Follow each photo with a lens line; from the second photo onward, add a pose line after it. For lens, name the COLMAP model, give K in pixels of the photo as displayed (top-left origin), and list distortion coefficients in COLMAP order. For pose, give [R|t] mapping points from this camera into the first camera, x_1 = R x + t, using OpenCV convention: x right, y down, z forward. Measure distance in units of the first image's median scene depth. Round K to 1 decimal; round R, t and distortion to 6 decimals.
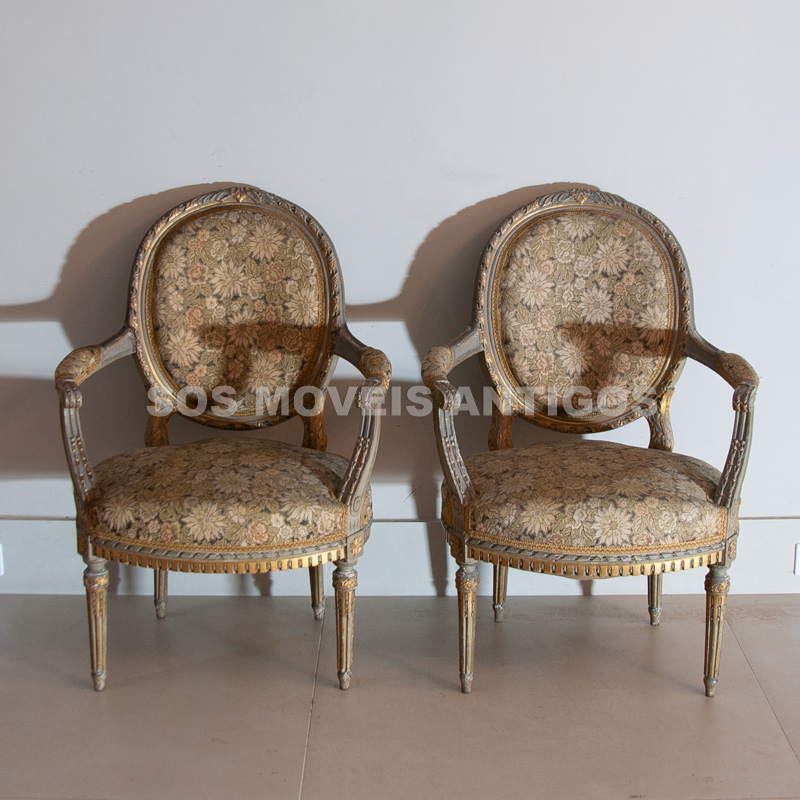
lens RADIAL K [[1695.7, 0, 359.7], [0, 1695.7, 264.3], [0, 0, 1]] dist [-0.142759, 0.000000]
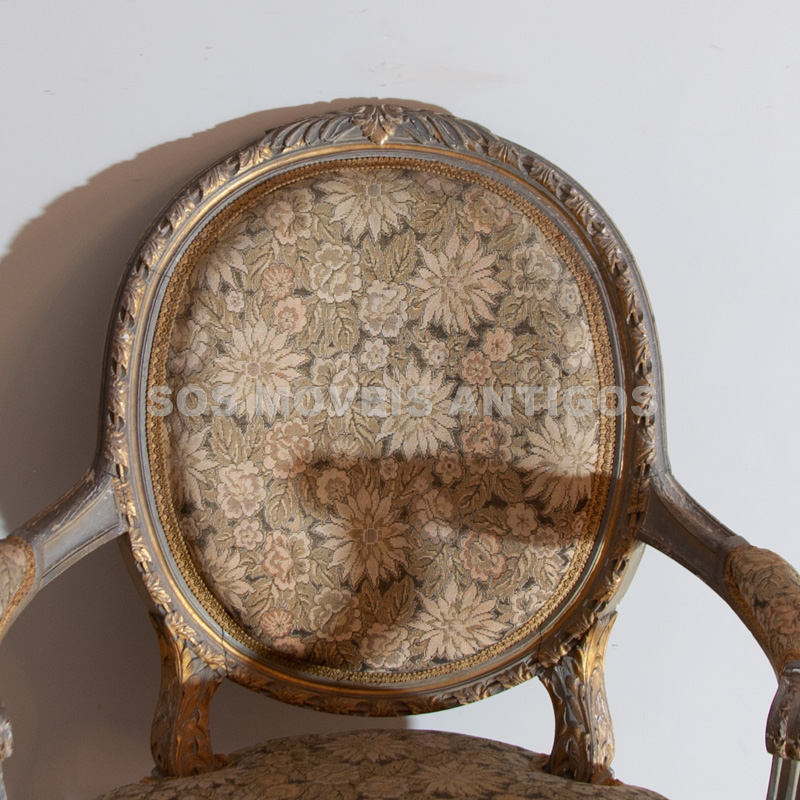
lens RADIAL K [[2144.3, 0, 364.9], [0, 2144.3, 294.7], [0, 0, 1]] dist [-0.119339, 0.000000]
pose [[0.998418, -0.017502, 0.053442, 0.102039], [0.011479, 0.993754, 0.110998, -0.057423], [-0.055051, -0.110209, 0.992383, 0.511749]]
